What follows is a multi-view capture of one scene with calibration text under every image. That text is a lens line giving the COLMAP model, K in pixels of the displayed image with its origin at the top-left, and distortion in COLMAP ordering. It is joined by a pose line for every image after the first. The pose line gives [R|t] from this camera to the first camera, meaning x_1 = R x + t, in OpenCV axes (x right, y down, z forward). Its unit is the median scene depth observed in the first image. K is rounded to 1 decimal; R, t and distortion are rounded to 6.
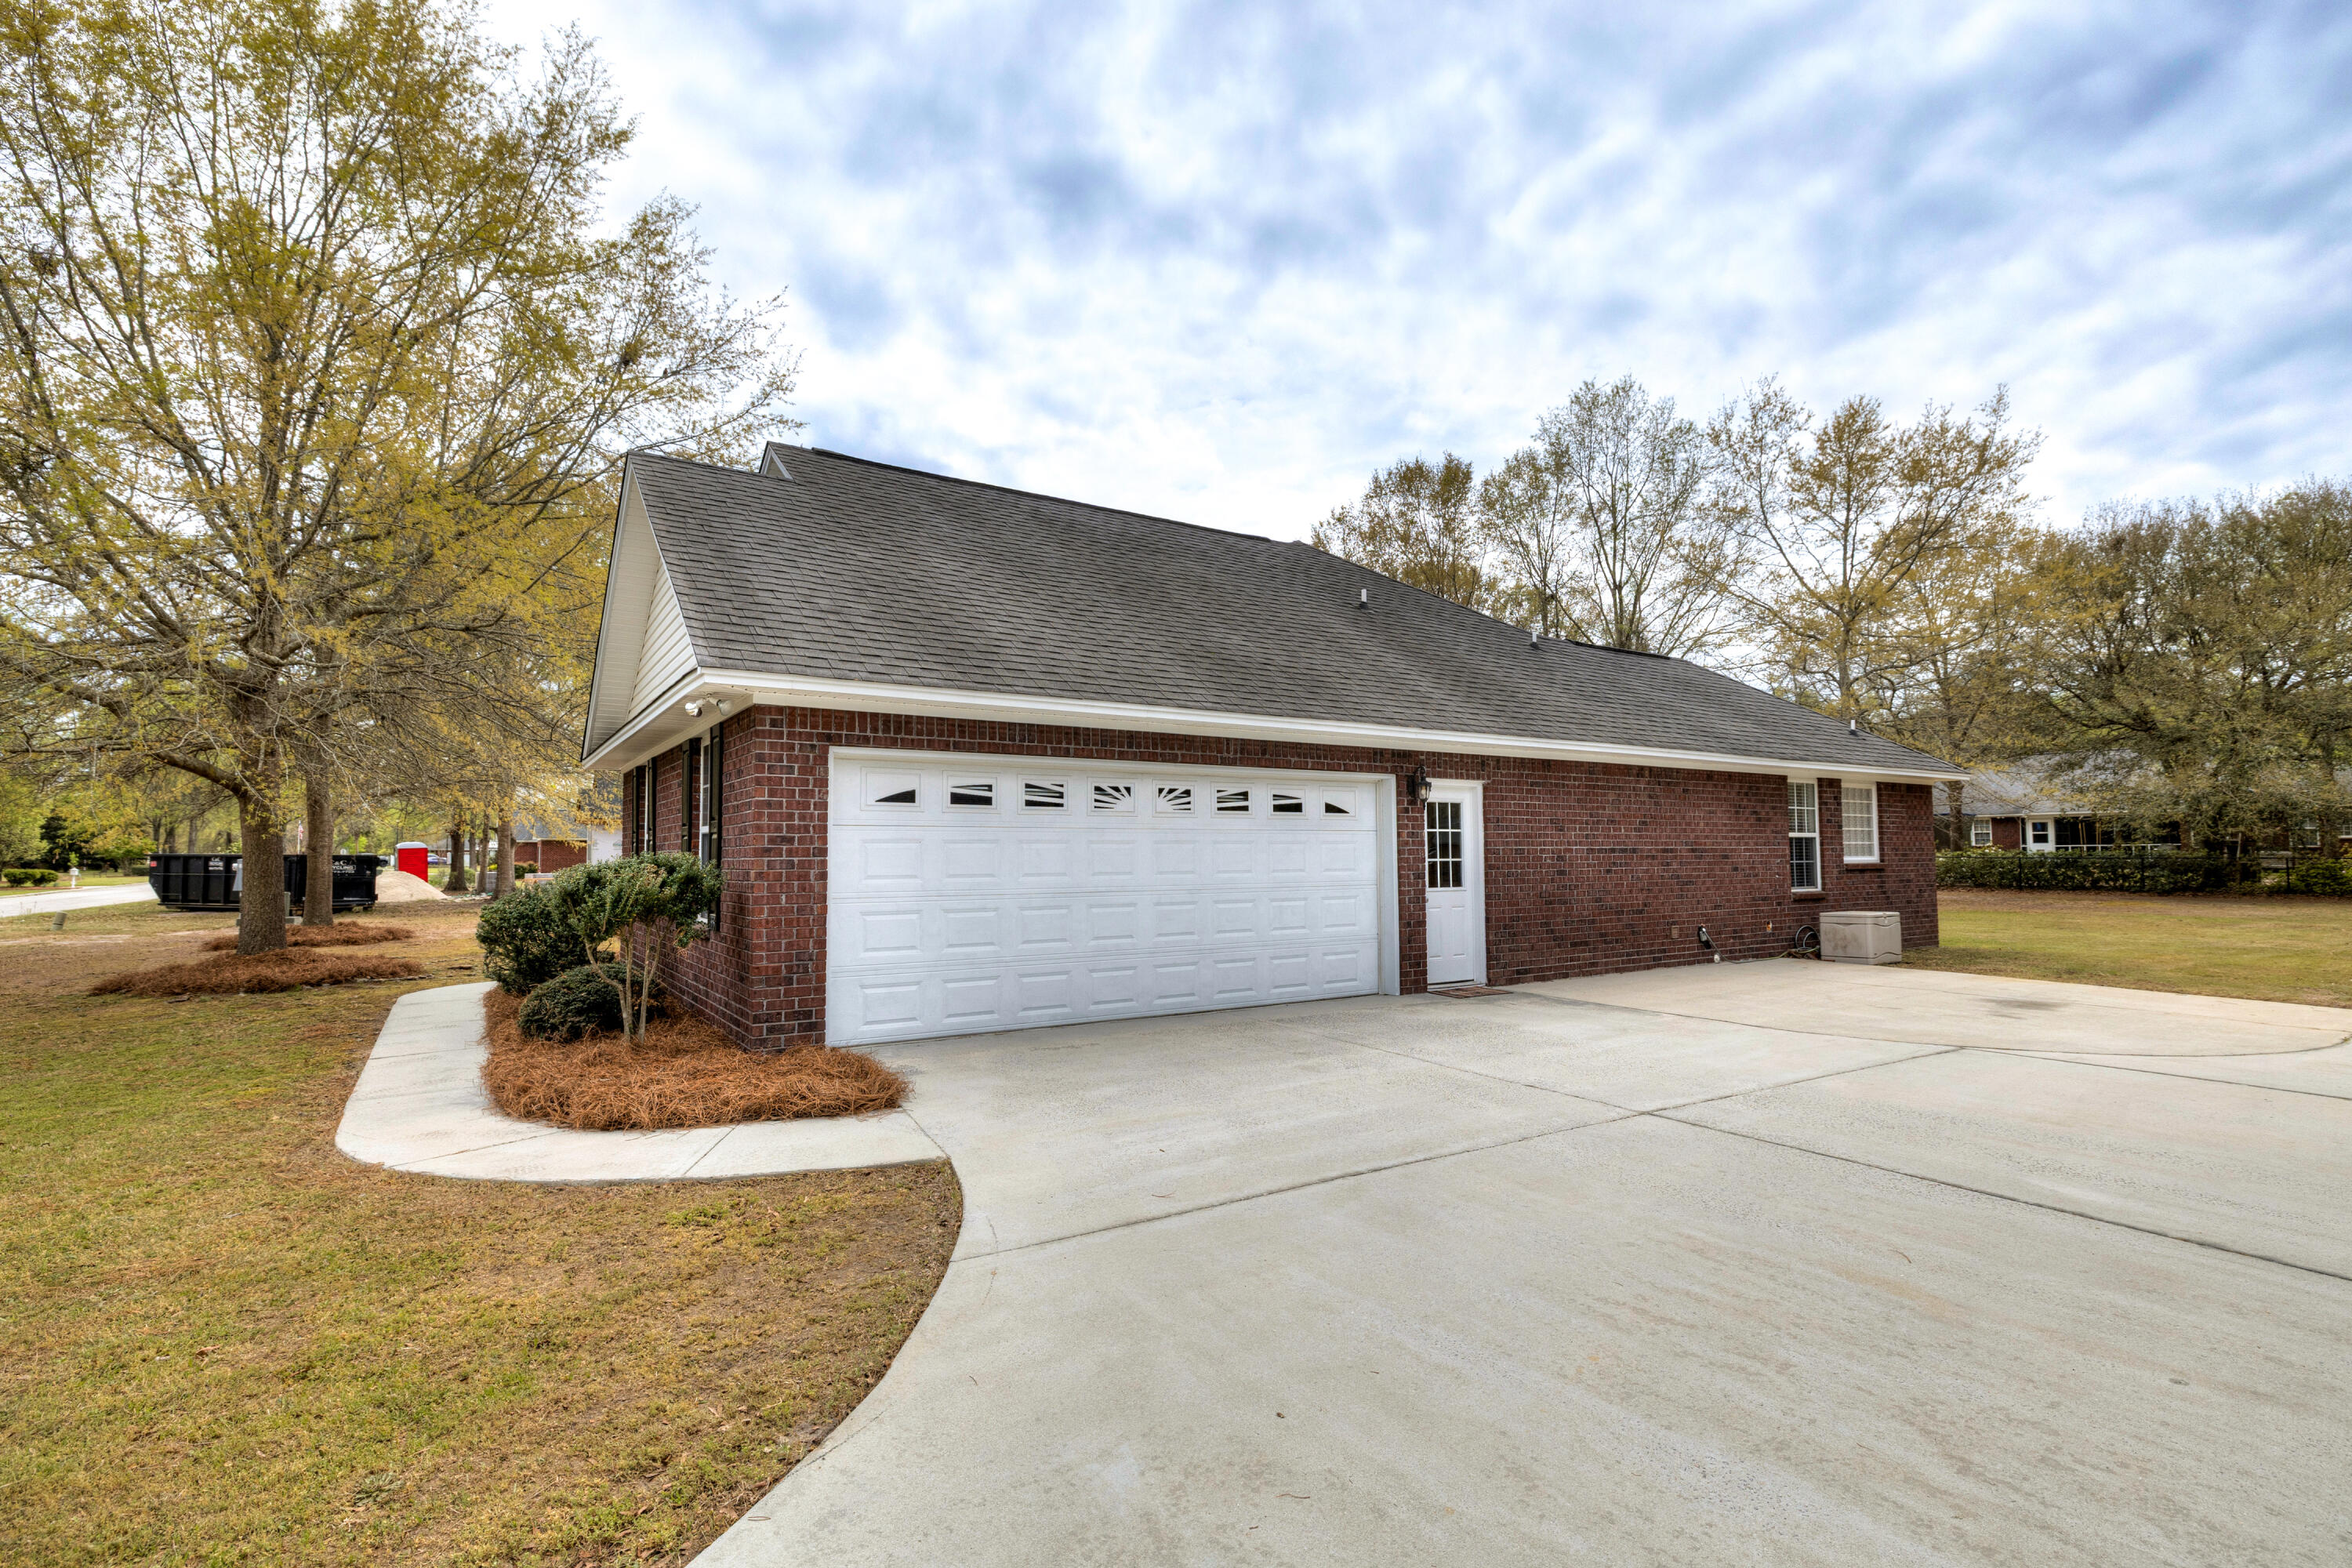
lens RADIAL K [[1102.4, 0, 1180.9], [0, 1102.4, 798.7], [0, 0, 1]] dist [0.004183, 0.000497]
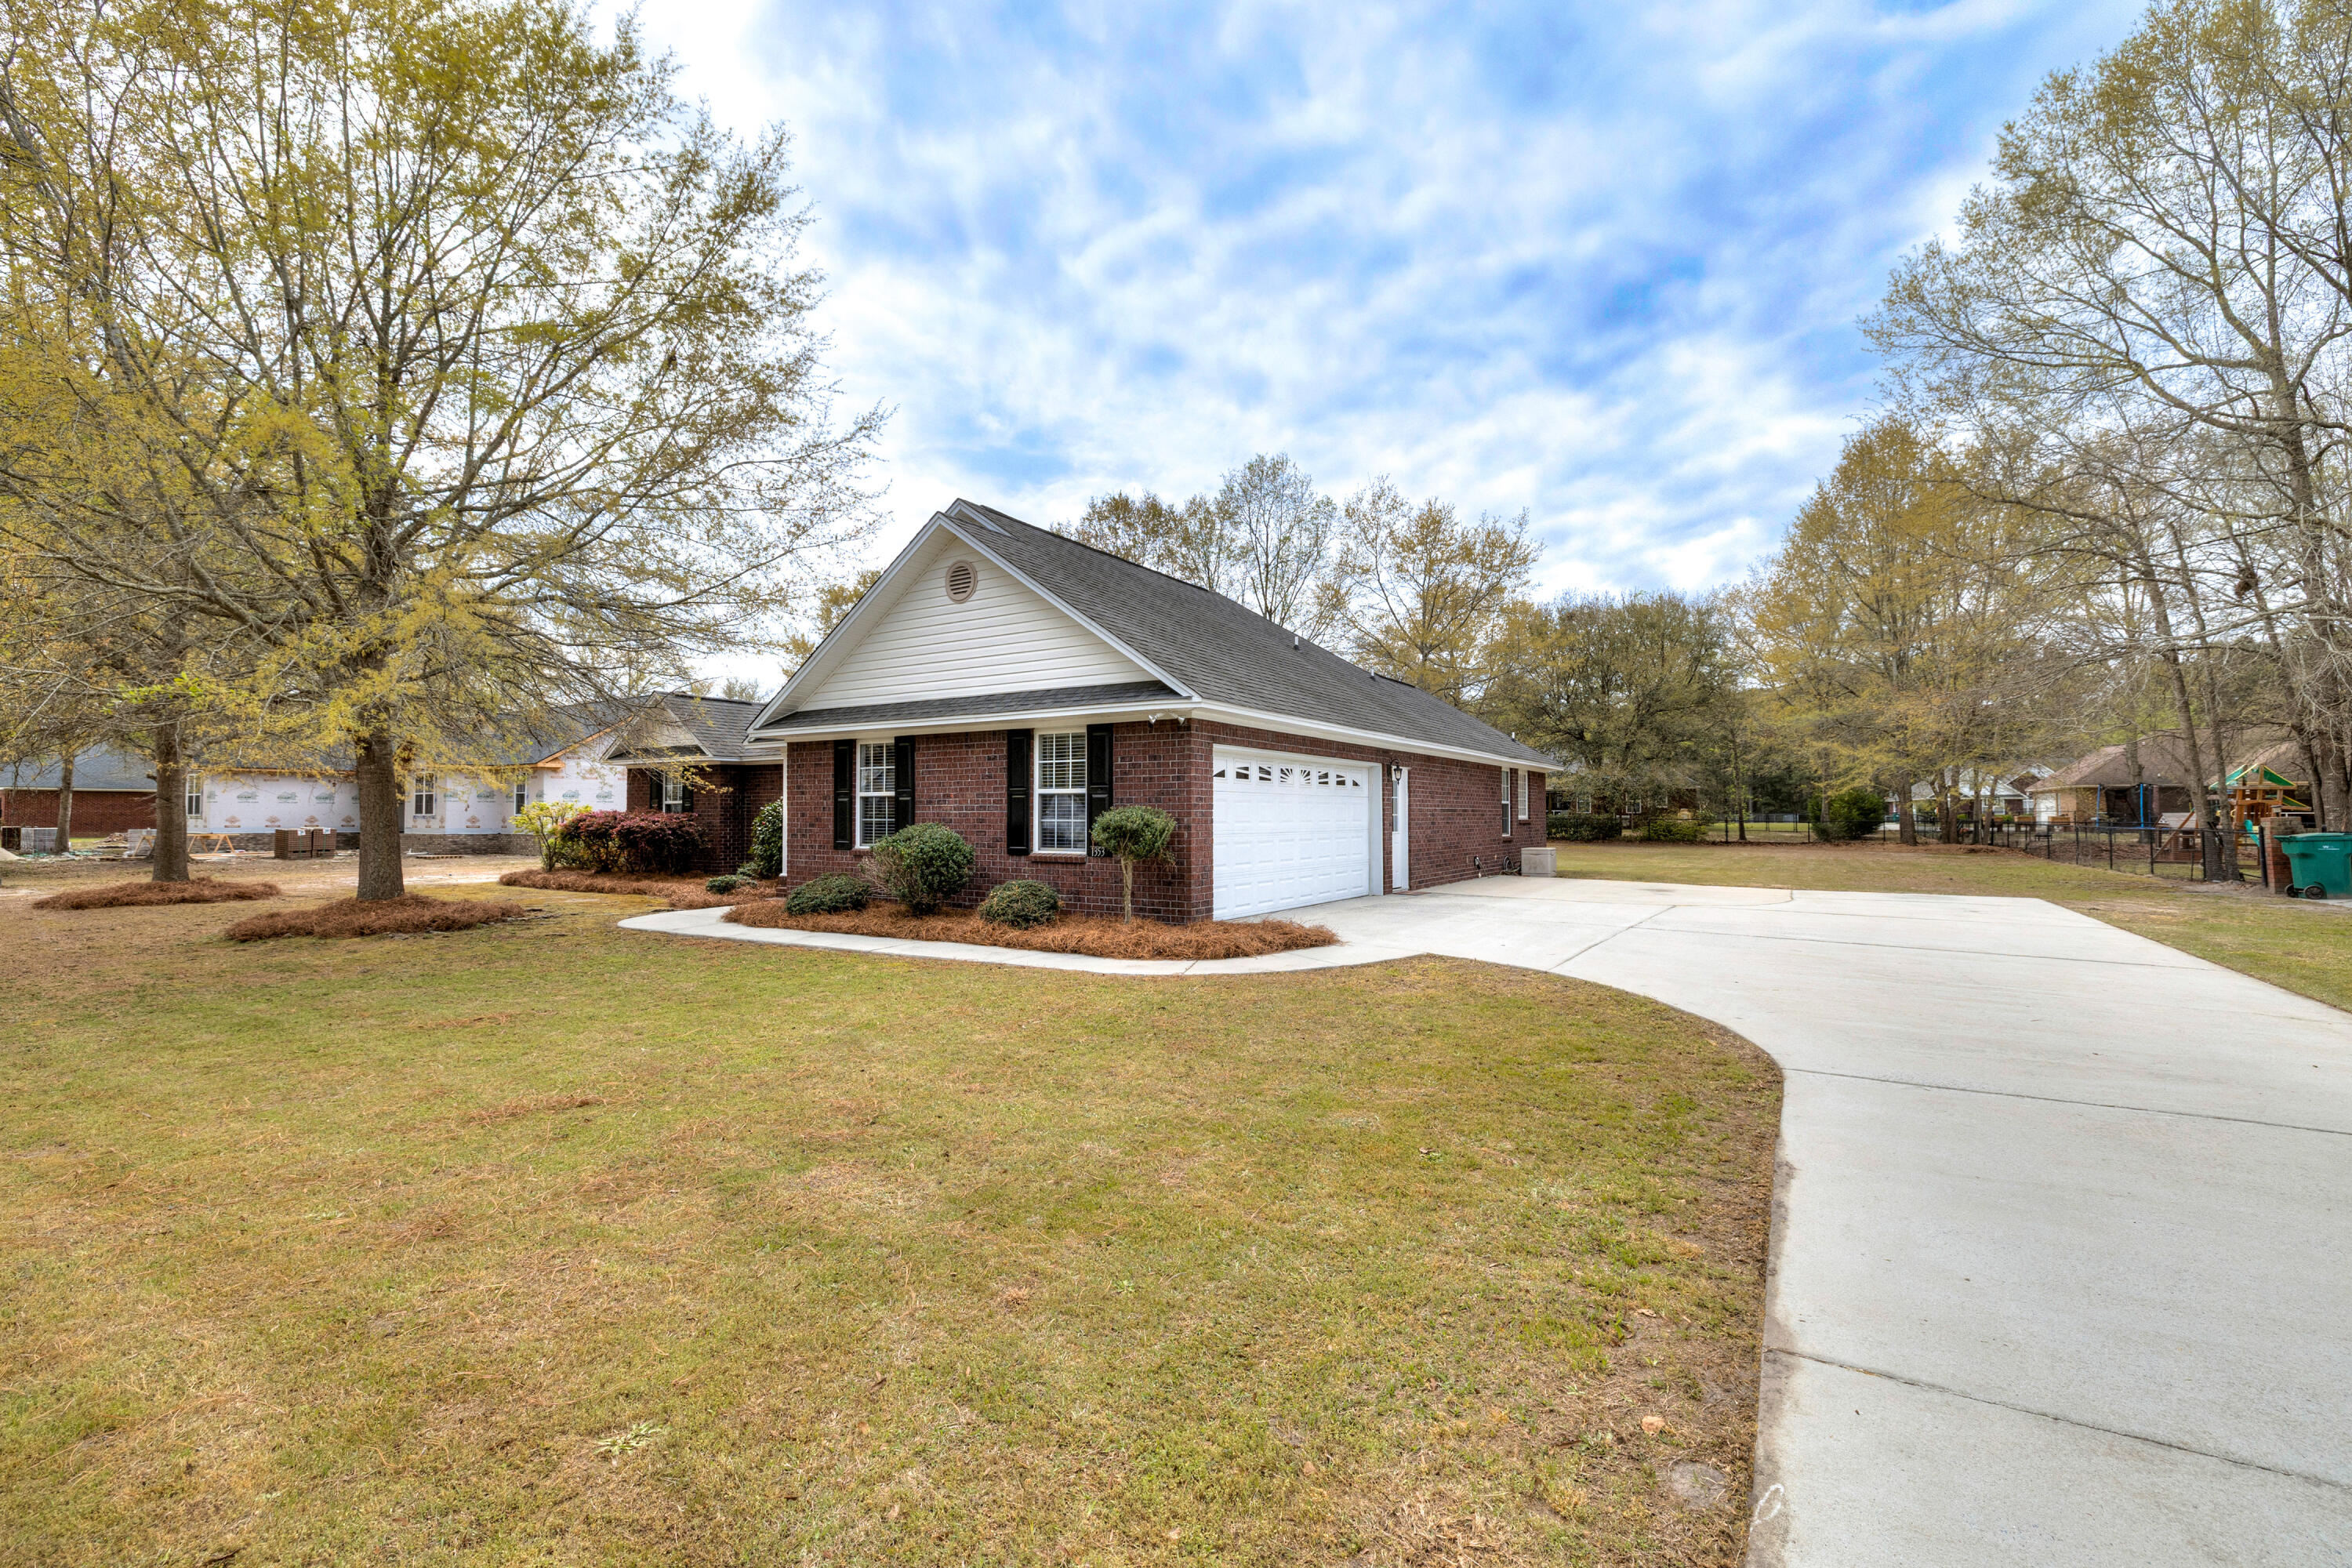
lens RADIAL K [[994.9, 0, 1172.4], [0, 994.9, 782.7], [0, 0, 1]] dist [-0.000028, 0.000405]
pose [[0.915881, 0.018745, 0.401012, -0.178441], [-0.027474, 0.999494, 0.016030, -0.002152], [-0.400508, -0.025699, 0.915933, -0.054959]]
